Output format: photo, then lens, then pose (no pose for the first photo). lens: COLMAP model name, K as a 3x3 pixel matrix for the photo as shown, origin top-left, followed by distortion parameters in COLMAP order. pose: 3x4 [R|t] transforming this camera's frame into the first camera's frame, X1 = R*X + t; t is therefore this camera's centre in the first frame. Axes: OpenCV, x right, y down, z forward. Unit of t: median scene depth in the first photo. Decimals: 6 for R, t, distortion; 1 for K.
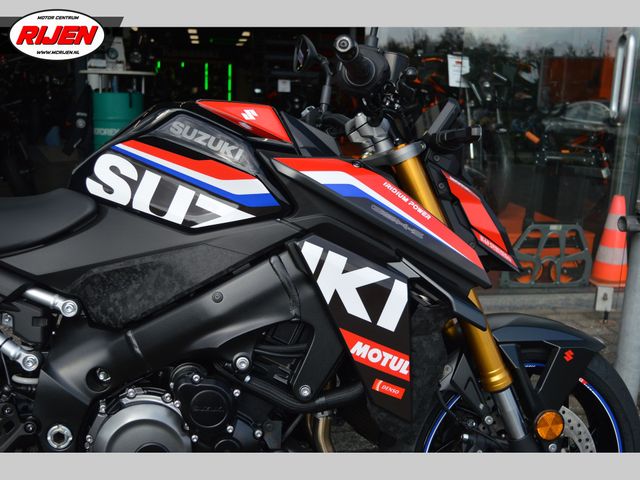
lens RADIAL K [[652.3, 0, 332.5], [0, 652.3, 232.0], [0, 0, 1]] dist [-0.068877, 0.000000]
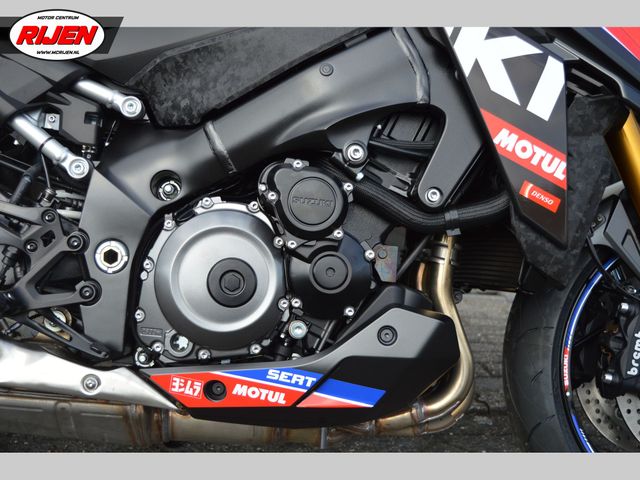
lens RADIAL K [[802.3, 0, 325.3], [0, 802.3, 235.8], [0, 0, 1]] dist [-0.053968, 0.000000]
pose [[0.998840, 0.024475, -0.041475, -0.126273], [-0.028583, 0.994422, -0.101523, 0.382878], [0.038759, 0.102591, 0.993968, 0.042739]]
